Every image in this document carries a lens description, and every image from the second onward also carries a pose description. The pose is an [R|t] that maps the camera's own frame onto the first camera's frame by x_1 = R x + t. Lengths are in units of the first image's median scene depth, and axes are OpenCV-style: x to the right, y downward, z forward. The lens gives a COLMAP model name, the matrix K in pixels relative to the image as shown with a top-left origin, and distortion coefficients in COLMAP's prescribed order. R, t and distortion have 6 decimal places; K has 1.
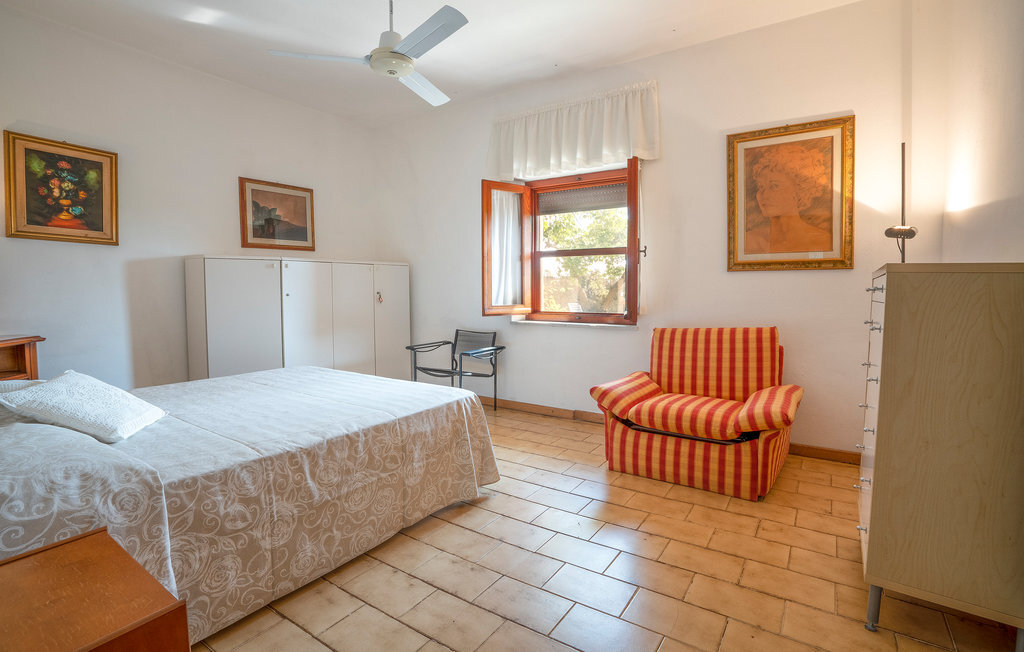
lens RADIAL K [[495.1, 0, 513.3], [0, 495.1, 321.6], [0, 0, 1]] dist [-0.030289, 0.001278]
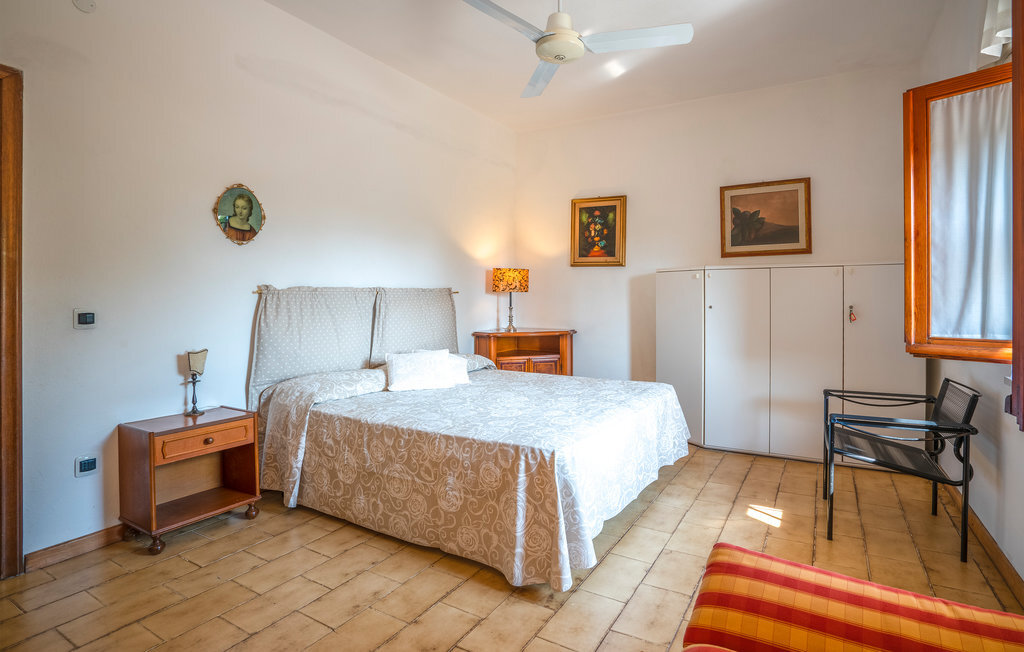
lens RADIAL K [[495.1, 0, 548.9], [0, 495.1, 300.9], [0, 0, 1]] dist [-0.030289, 0.001278]
pose [[0.079253, 0.005372, -0.996840, 0.522438], [-0.065002, 0.997885, 0.000209, -0.057029], [0.994733, 0.064780, 0.079434, 0.763935]]
